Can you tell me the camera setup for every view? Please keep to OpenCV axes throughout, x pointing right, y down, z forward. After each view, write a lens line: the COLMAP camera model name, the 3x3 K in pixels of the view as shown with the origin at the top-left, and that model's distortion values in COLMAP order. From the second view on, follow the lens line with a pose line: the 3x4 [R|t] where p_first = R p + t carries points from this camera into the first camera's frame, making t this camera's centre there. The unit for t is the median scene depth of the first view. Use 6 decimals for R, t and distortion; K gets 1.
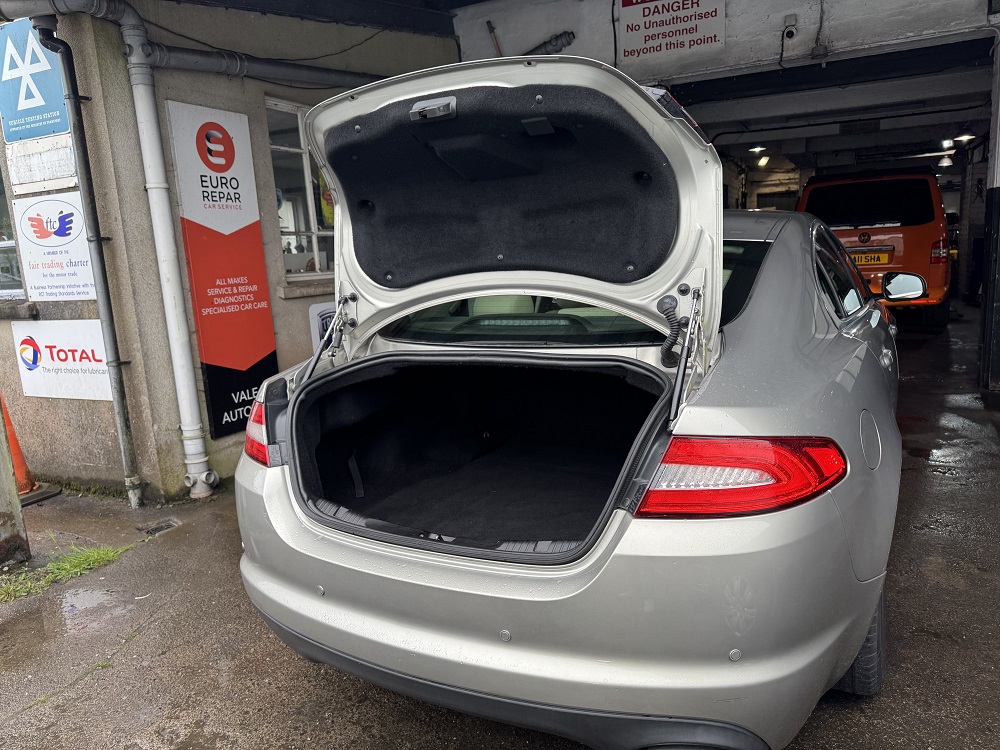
lens RADIAL K [[711.6, 0, 494.1], [0, 711.6, 376.0], [0, 0, 1]] dist [0.011115, -0.018217]
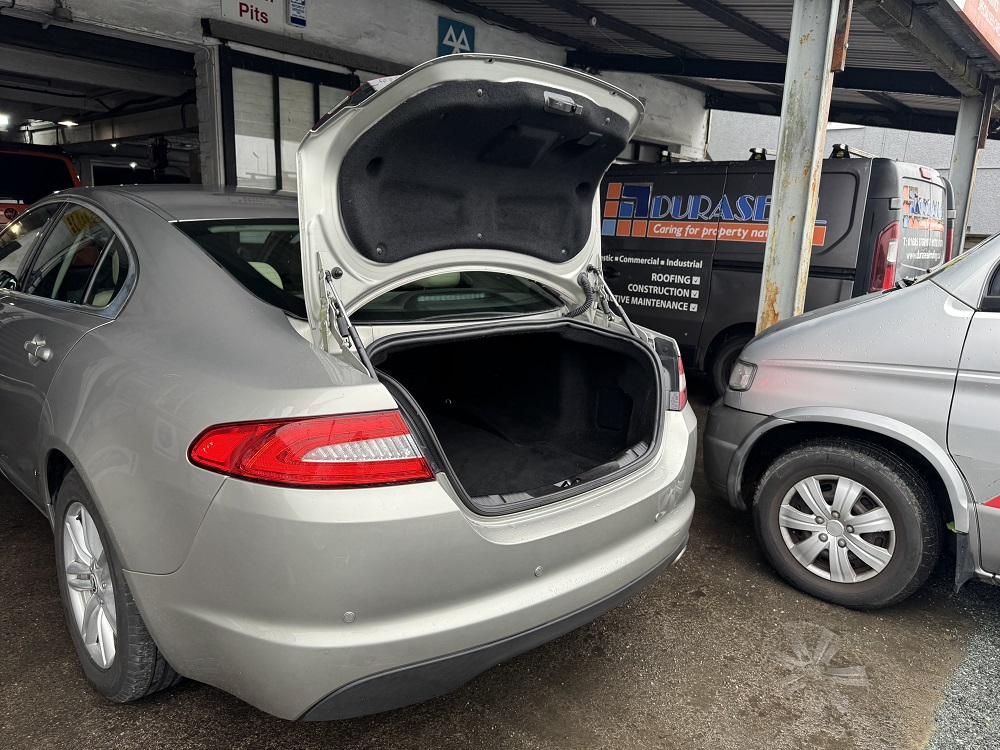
lens RADIAL K [[711.6, 0, 497.9], [0, 711.6, 376.0], [0, 0, 1]] dist [0.011115, -0.018217]
pose [[0.278858, -0.132740, 0.951114, -0.951766], [0.109094, 0.988368, 0.105954, -0.062421], [-0.954116, 0.074215, 0.290095, 0.616888]]
